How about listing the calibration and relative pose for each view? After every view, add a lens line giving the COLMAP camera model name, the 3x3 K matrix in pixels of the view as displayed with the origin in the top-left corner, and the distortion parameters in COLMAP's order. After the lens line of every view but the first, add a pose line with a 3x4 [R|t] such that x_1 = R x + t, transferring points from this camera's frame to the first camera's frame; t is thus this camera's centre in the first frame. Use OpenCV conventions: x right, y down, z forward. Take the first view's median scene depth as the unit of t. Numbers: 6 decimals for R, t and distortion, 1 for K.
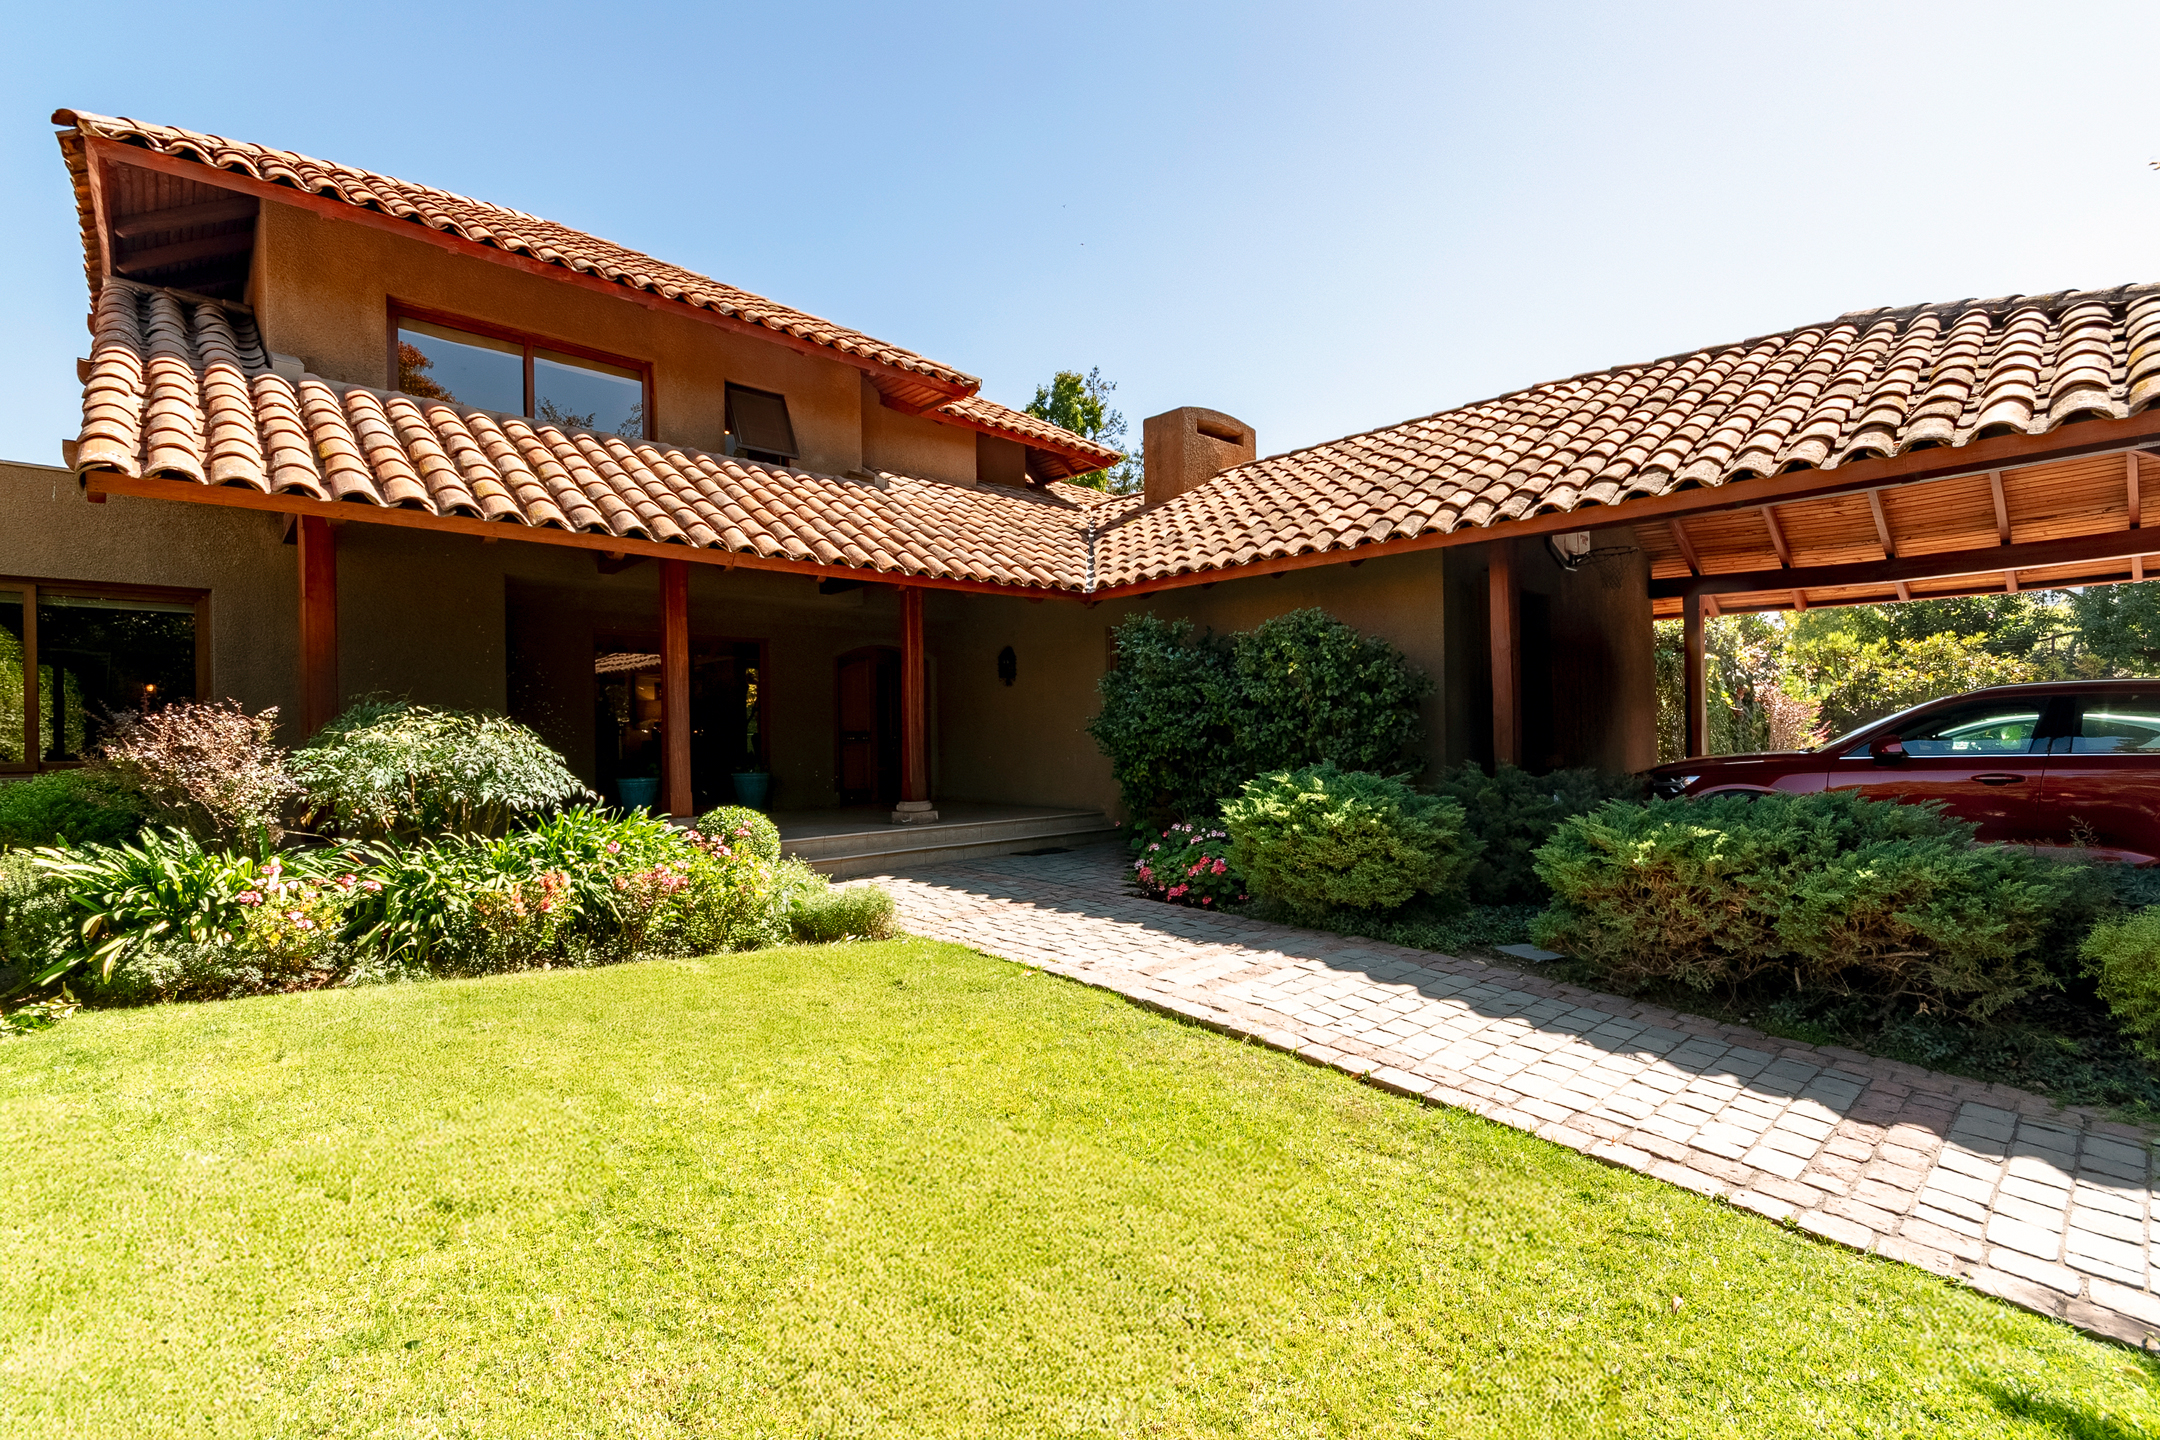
lens RADIAL K [[980.9, 0, 1072.7], [0, 980.9, 724.9], [0, 0, 1]] dist [0.011796, 0.000286]
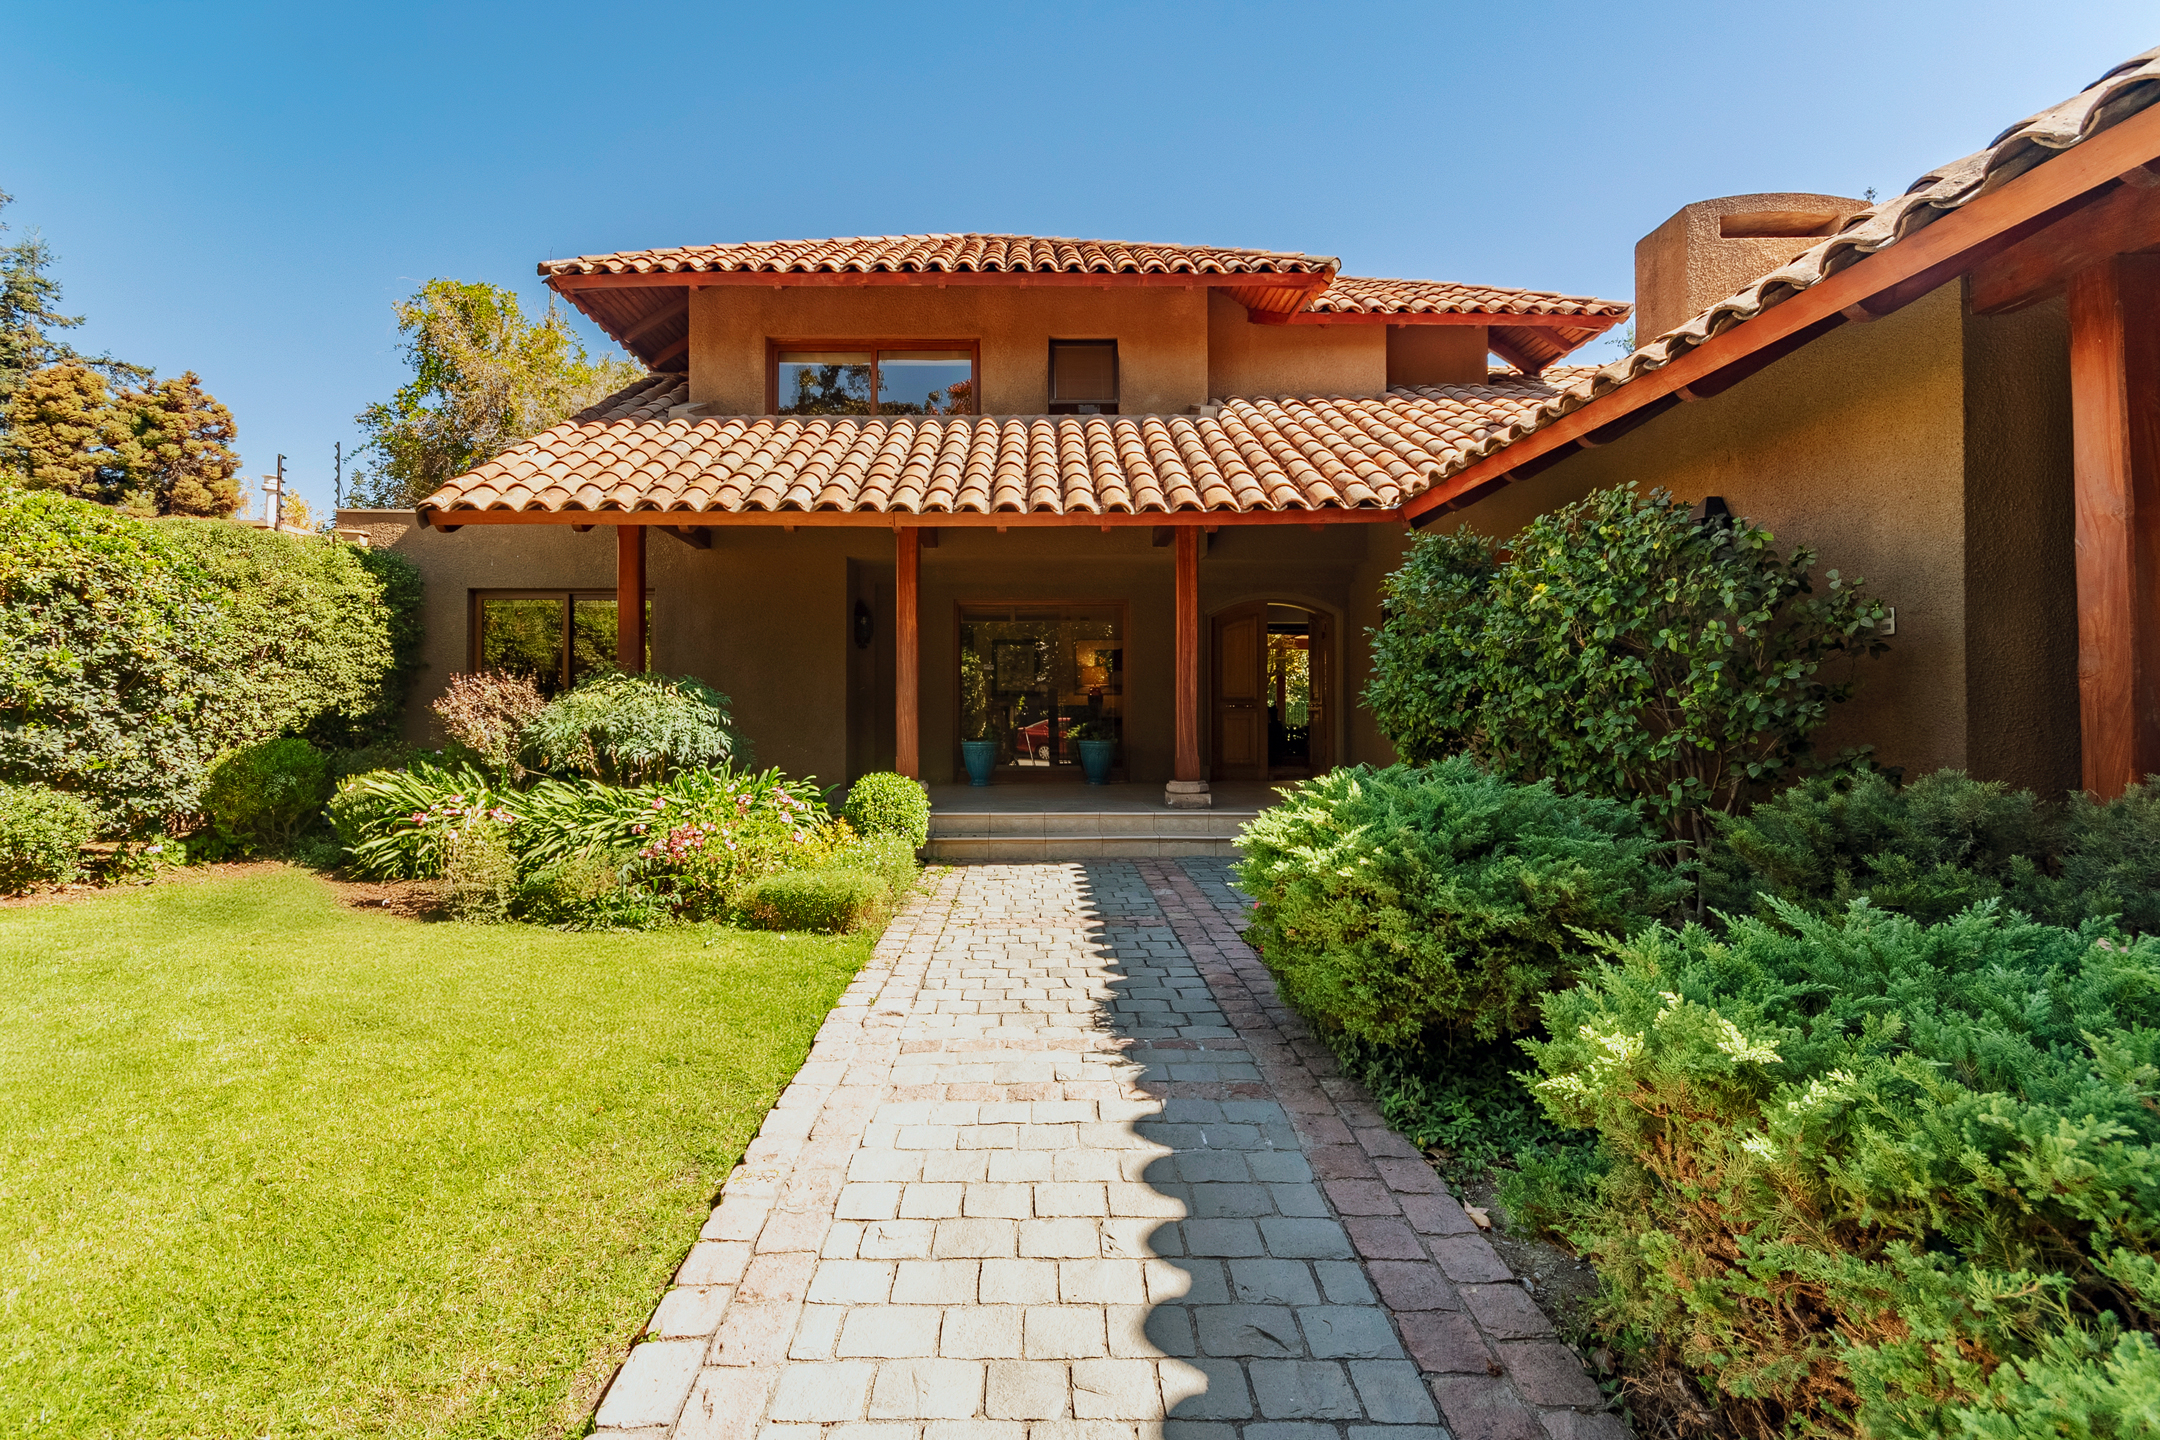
lens RADIAL K [[980.9, 0, 1068.3], [0, 980.9, 687.1], [0, 0, 1]] dist [0.011796, 0.000286]
pose [[0.725836, -0.000462, -0.687868, 0.315833], [-0.002999, 0.999988, -0.003837, 0.000675], [0.687862, 0.004848, 0.725826, 0.288985]]
